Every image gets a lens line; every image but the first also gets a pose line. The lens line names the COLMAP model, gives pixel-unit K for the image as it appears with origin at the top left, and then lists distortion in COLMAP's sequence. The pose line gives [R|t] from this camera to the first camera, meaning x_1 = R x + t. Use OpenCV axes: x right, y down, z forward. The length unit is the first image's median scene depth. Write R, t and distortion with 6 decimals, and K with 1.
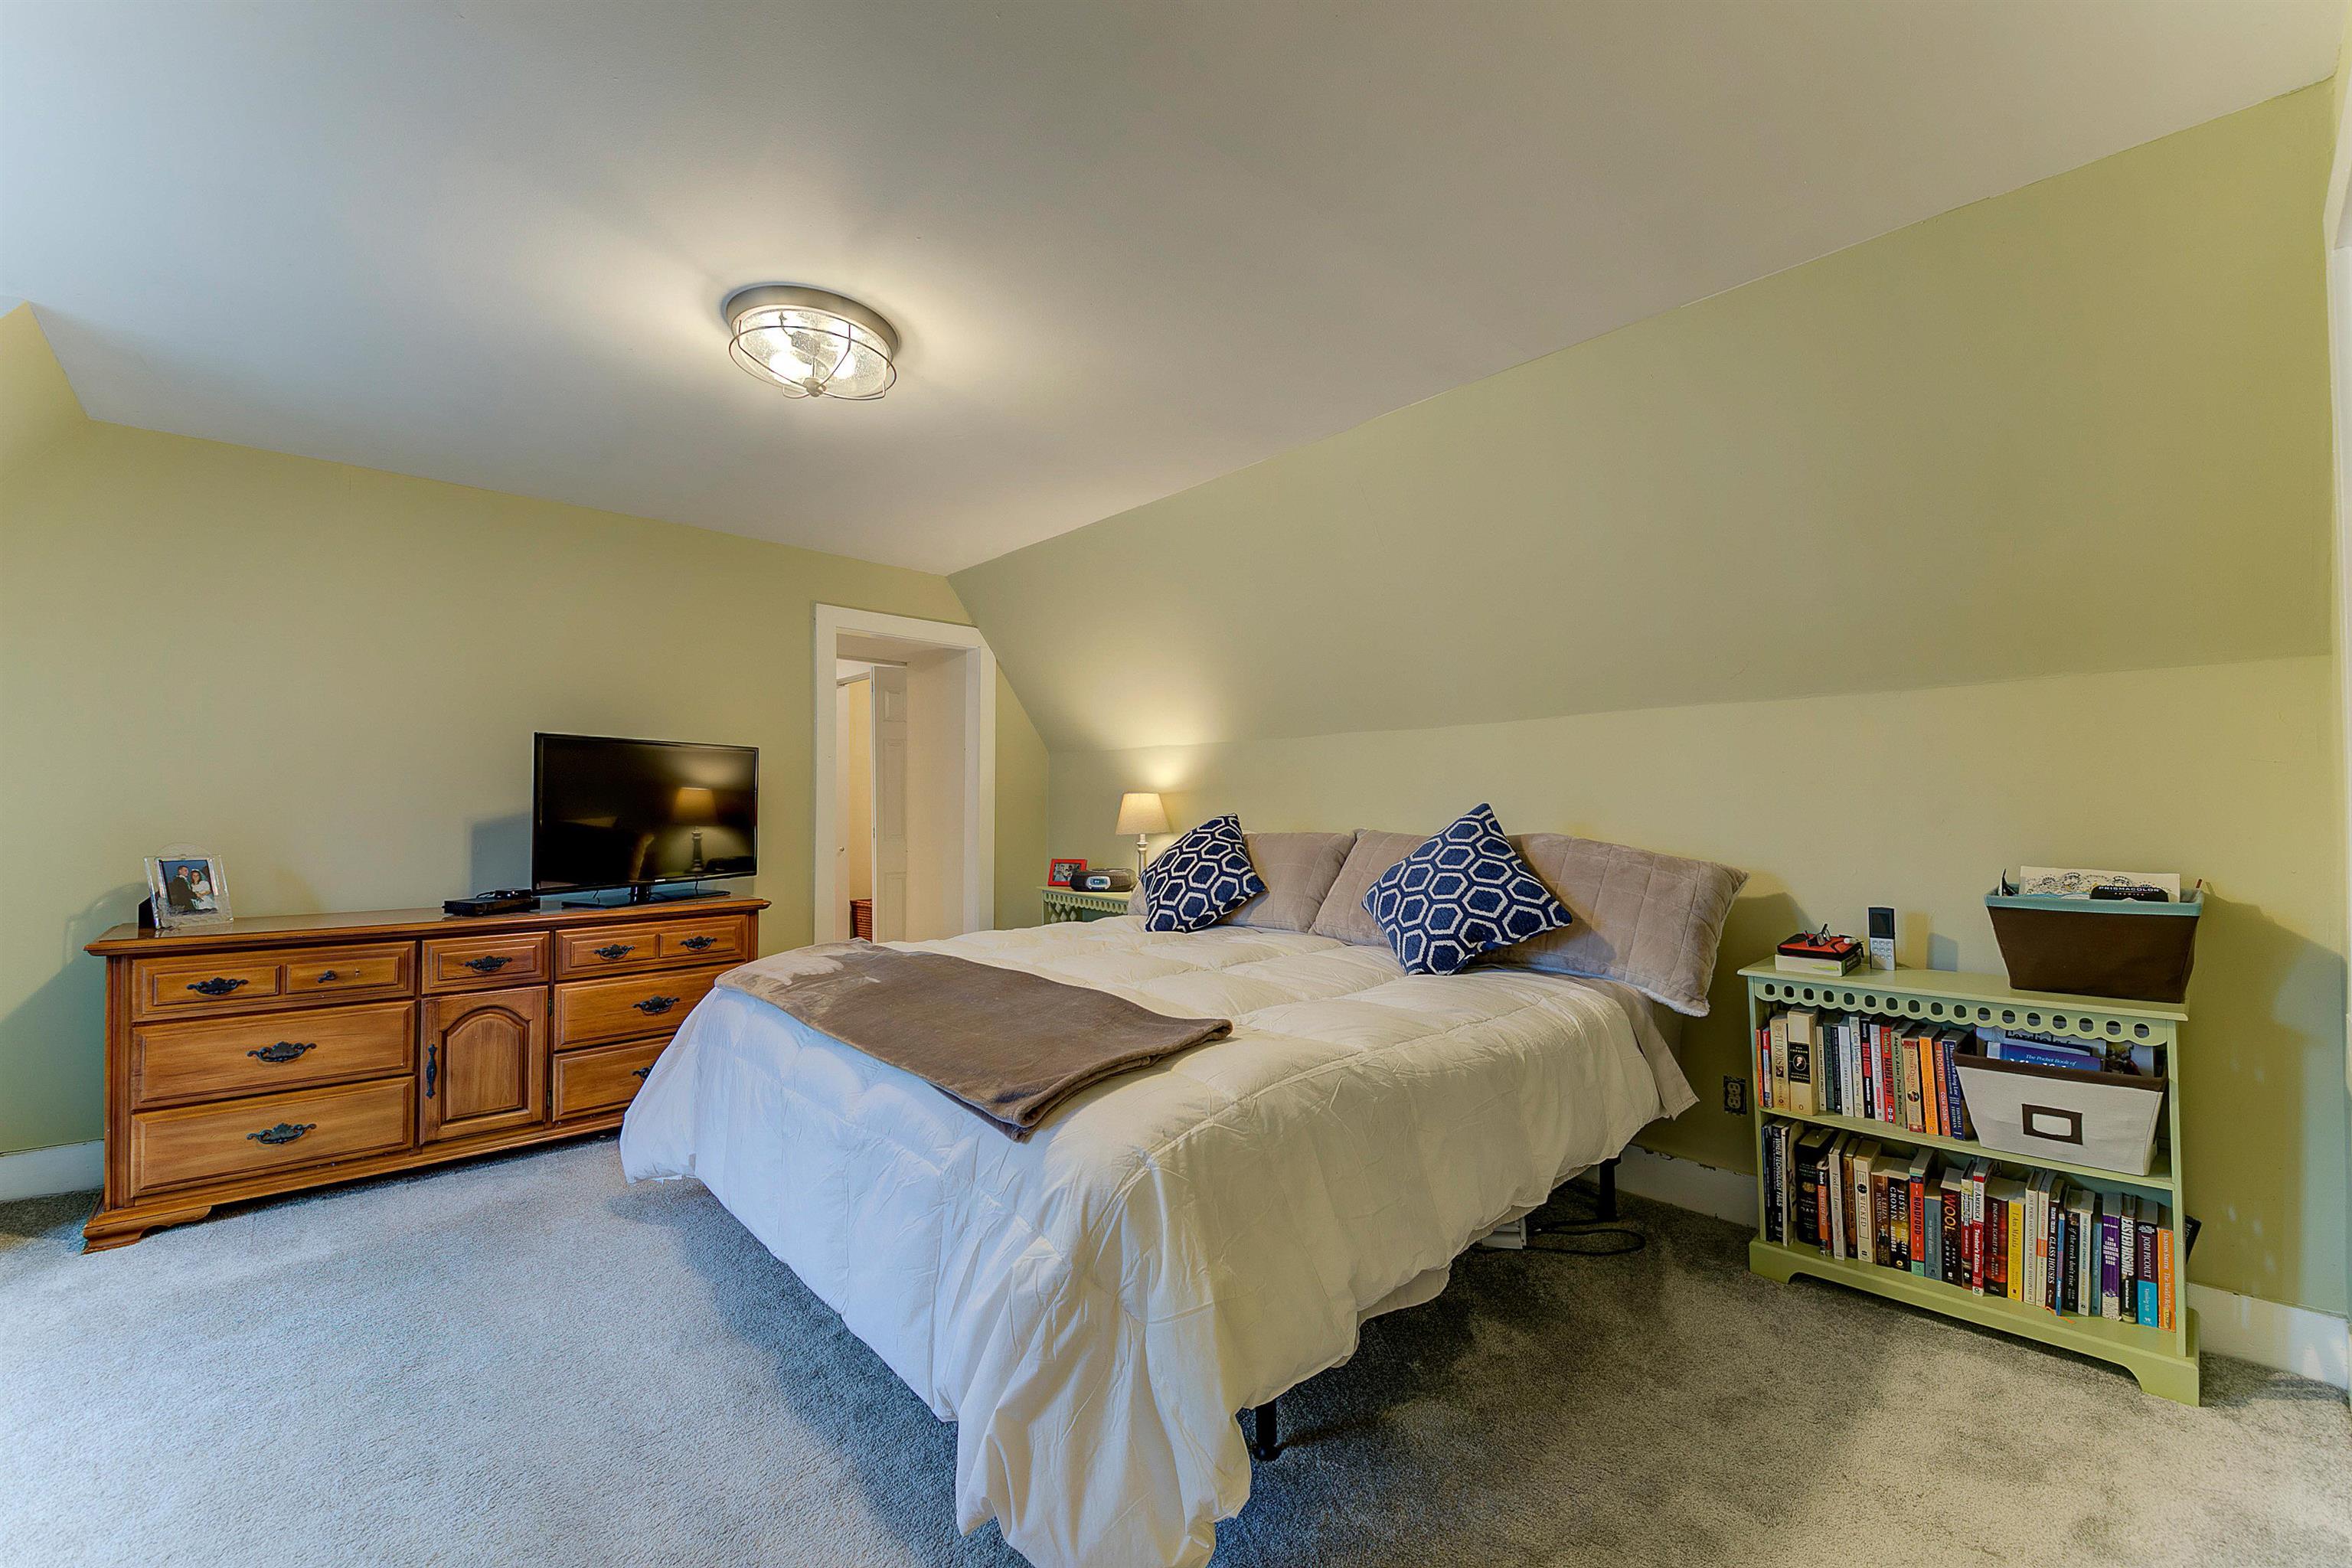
lens RADIAL K [[919.6, 0, 1169.2], [0, 919.6, 771.0], [0, 0, 1]] dist [0.026353, 0.000017]
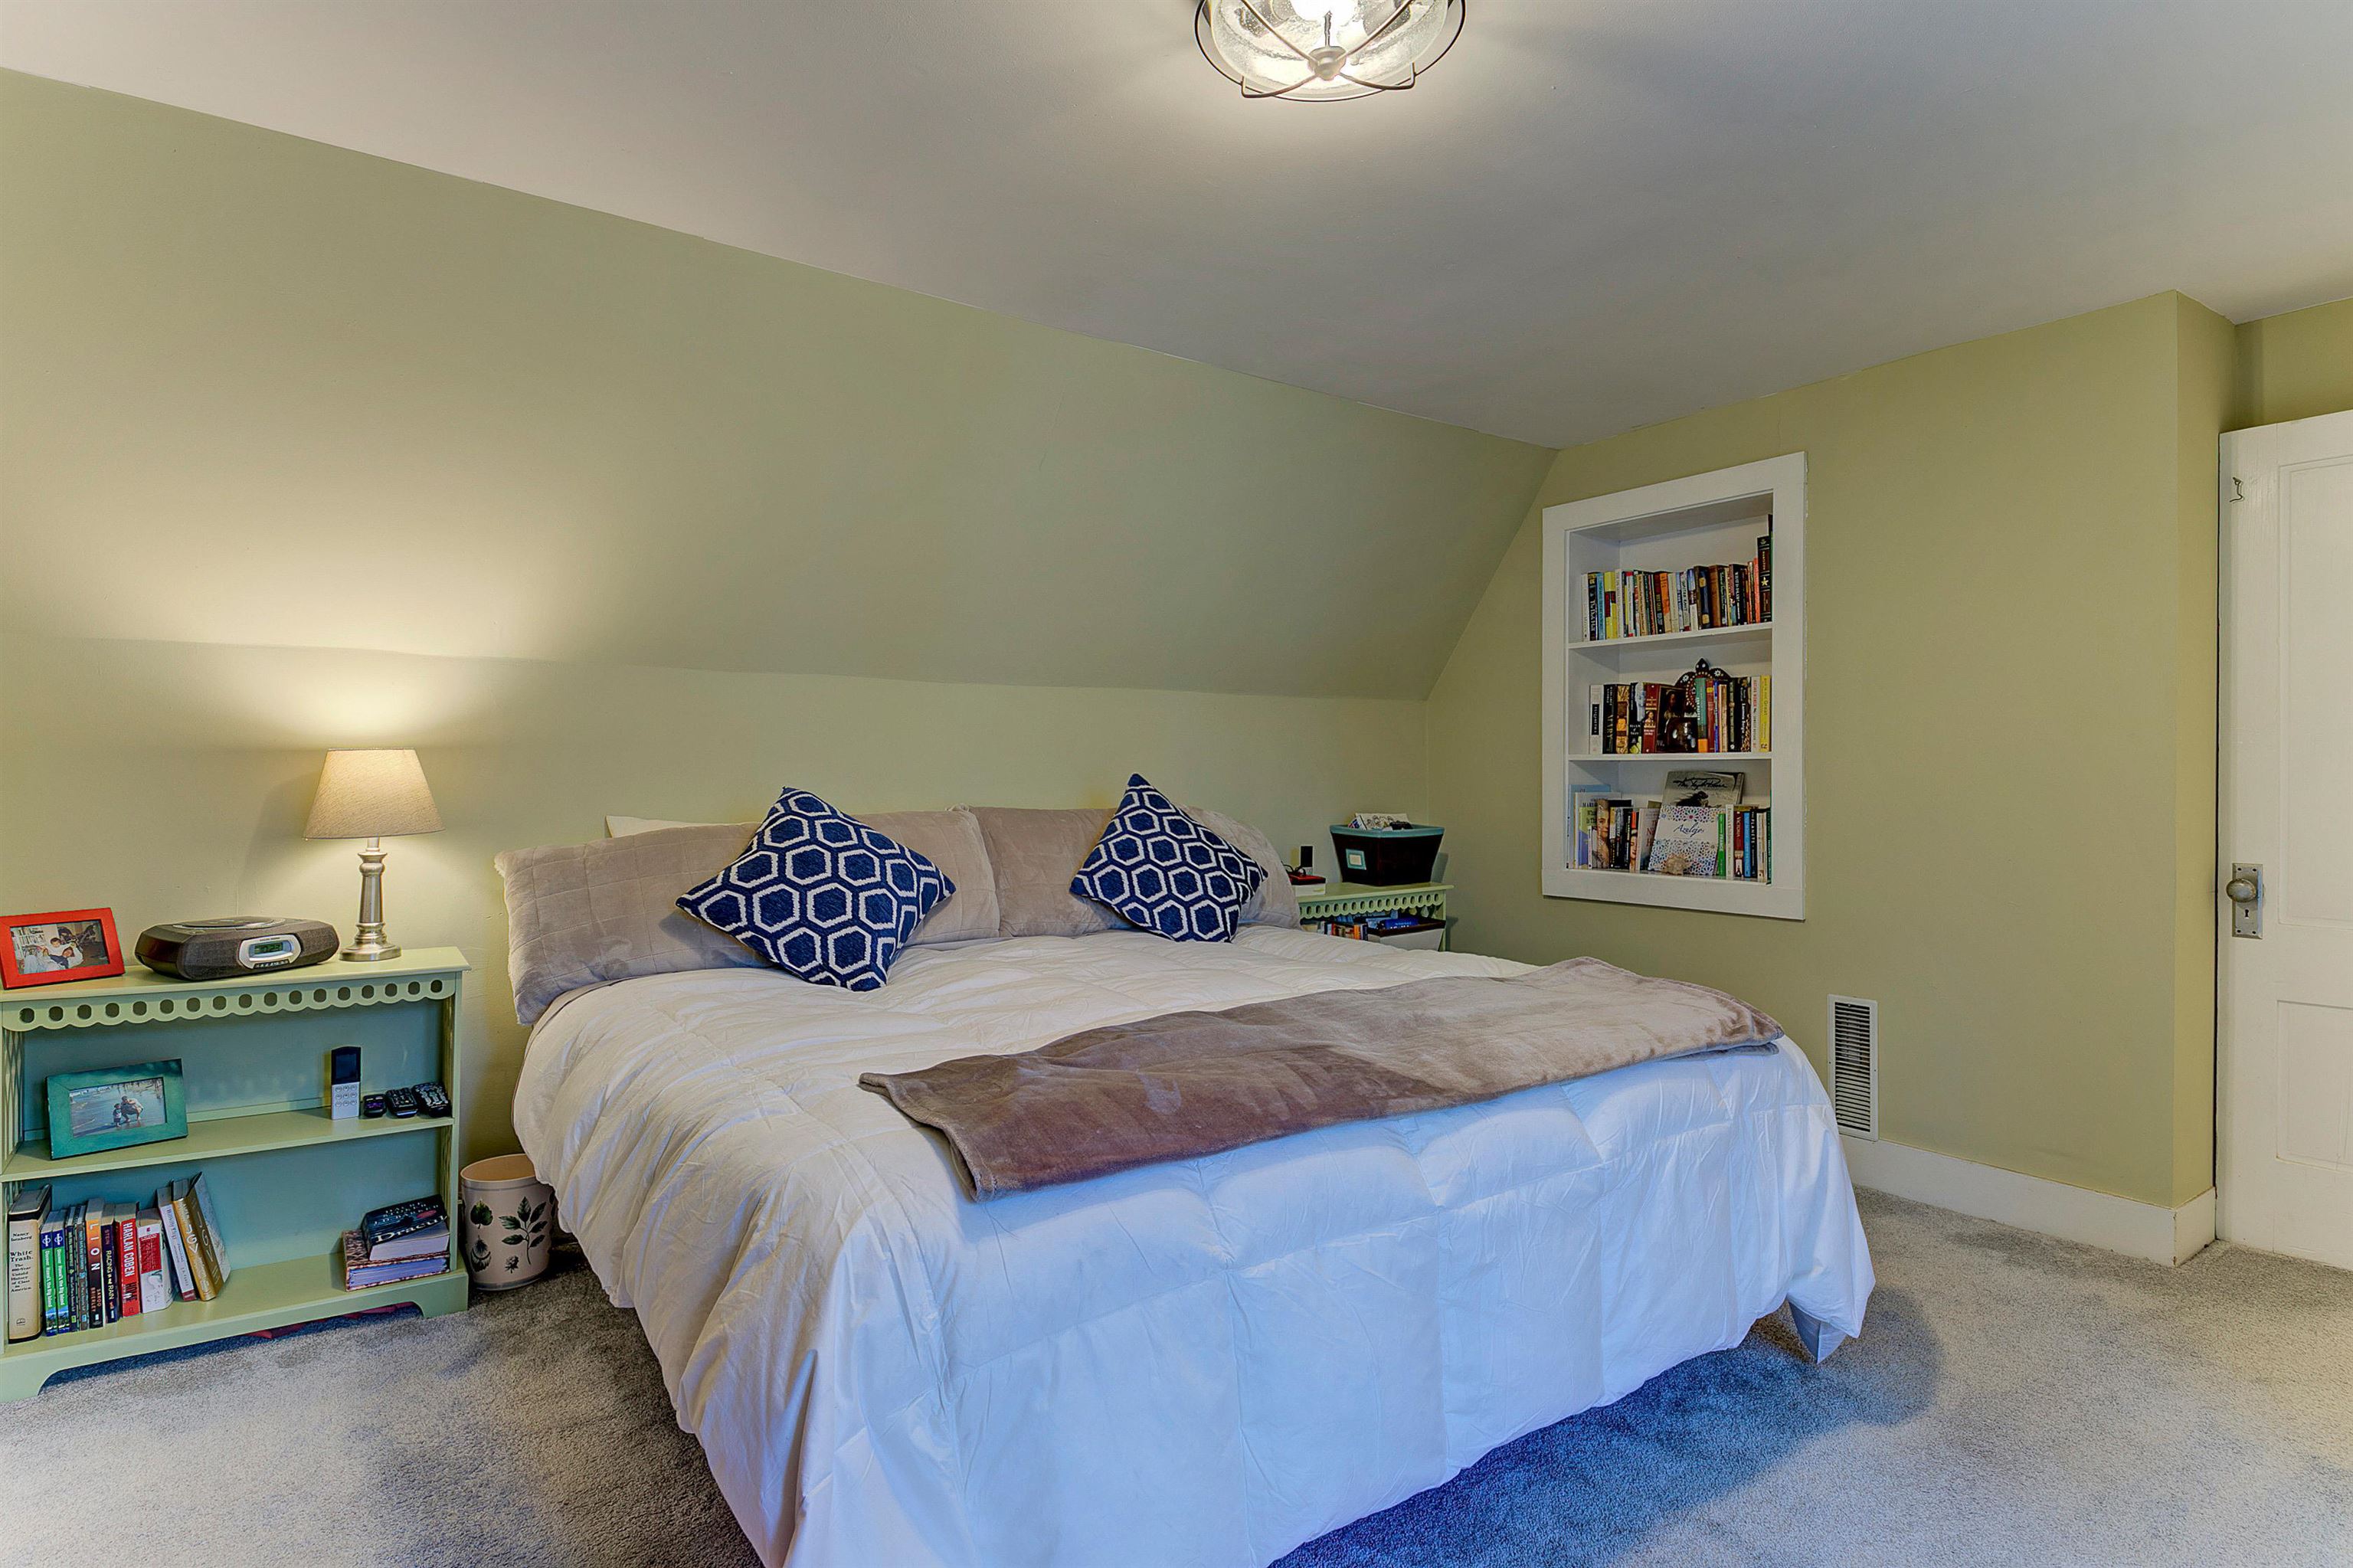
lens RADIAL K [[1225.6, 0, 1176.5], [0, 1225.6, 784.0], [0, 0, 1]] dist [-0.001287, -0.000095]
pose [[0.141163, -0.017254, 0.989836, -1.198895], [-0.054280, 0.998209, 0.025141, 0.013288], [-0.988497, -0.057278, 0.139974, 0.976857]]
